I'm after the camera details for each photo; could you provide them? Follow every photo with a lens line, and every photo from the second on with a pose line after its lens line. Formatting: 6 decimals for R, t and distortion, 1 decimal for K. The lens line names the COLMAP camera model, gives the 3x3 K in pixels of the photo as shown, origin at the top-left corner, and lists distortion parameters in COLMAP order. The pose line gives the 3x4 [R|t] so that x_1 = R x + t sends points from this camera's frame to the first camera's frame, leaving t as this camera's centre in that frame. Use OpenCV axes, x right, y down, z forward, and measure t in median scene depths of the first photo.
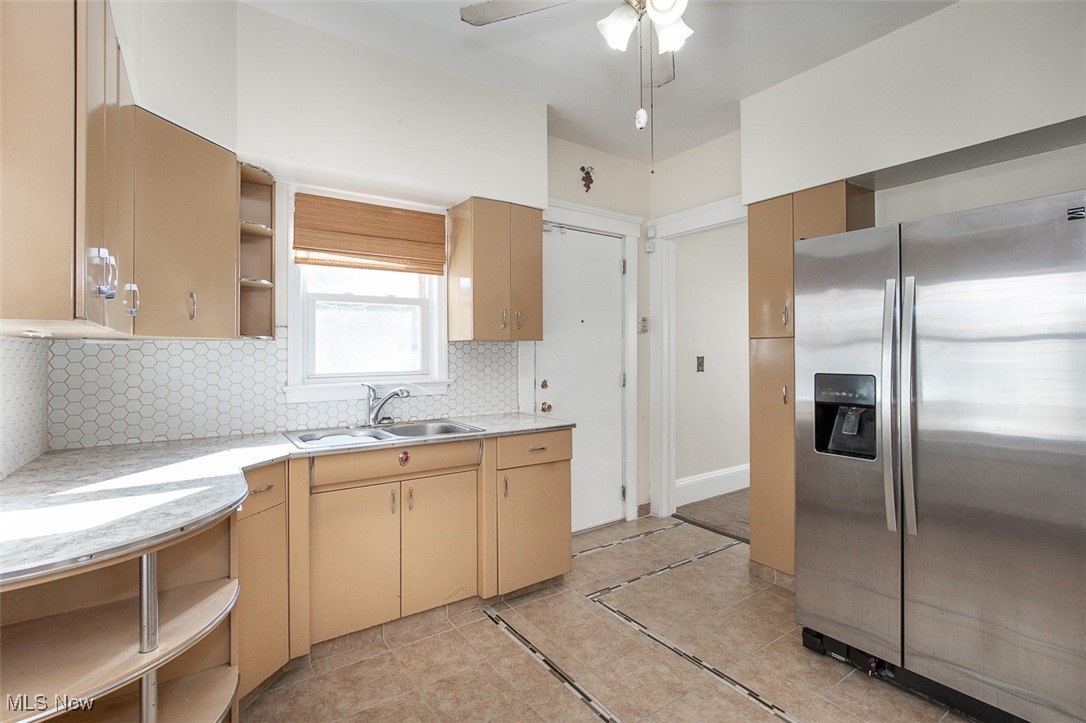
lens RADIAL K [[500.4, 0, 543.9], [0, 500.4, 351.1], [0, 0, 1]] dist [-0.005609, 0.000340]
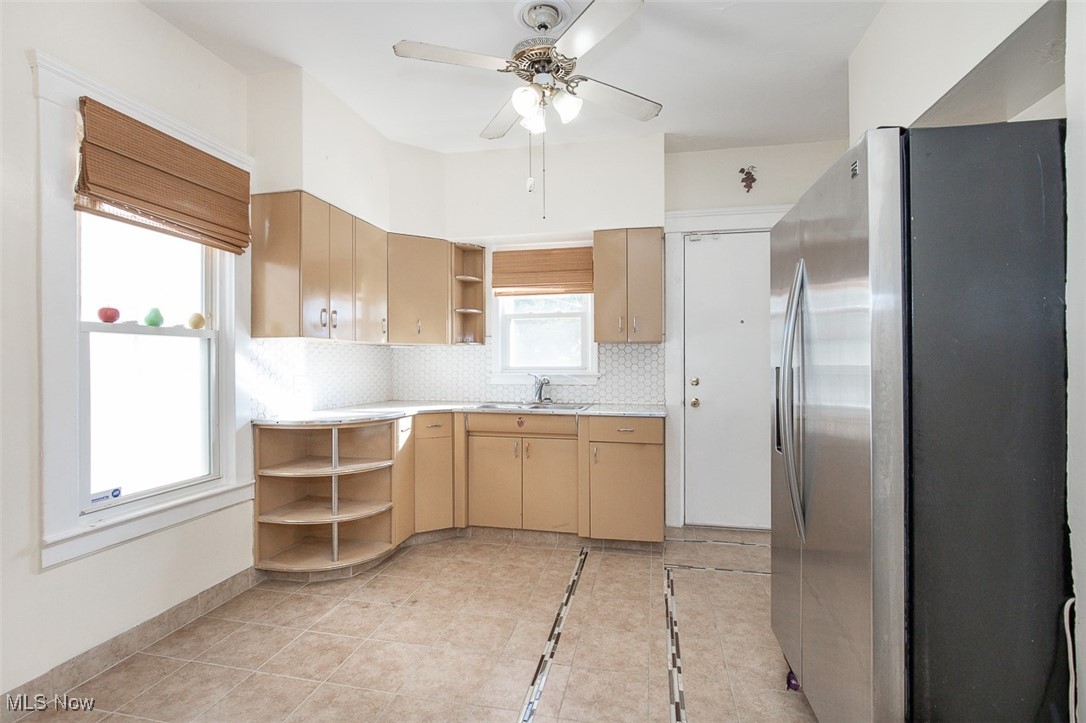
lens RADIAL K [[500.4, 0, 548.3], [0, 500.4, 363.0], [0, 0, 1]] dist [-0.005609, 0.000340]
pose [[0.688854, 0.004804, -0.724884, 0.769364], [-0.000117, 0.999979, 0.006516, 0.025041], [0.724900, -0.004404, 0.688840, 0.026189]]
